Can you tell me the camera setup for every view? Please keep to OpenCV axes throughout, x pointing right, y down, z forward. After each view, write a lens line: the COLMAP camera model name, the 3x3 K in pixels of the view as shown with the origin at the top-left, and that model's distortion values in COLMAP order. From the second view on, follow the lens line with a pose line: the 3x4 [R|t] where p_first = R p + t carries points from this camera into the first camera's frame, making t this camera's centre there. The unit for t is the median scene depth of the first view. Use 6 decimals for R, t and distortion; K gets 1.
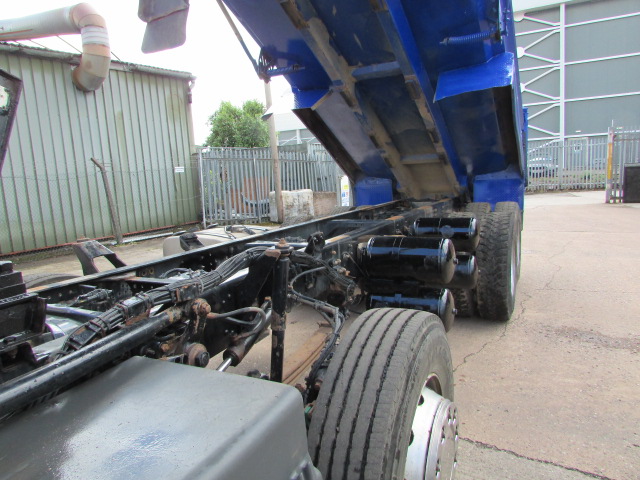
lens RADIAL K [[482.1, 0, 320.0], [0, 482.1, 240.0], [0, 0, 1]] dist [-0.000658, 0.003165]
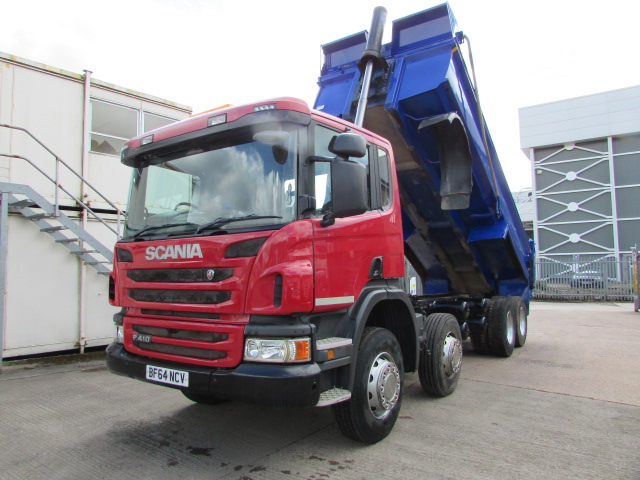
lens RADIAL K [[482.1, 0, 320.0], [0, 482.1, 240.0], [0, 0, 1]] dist [-0.000658, 0.003165]
pose [[0.990787, 0.044127, -0.128041, -0.079939], [-0.069209, 0.977630, -0.198617, 0.099465], [0.116413, 0.205649, 0.971677, -0.691577]]
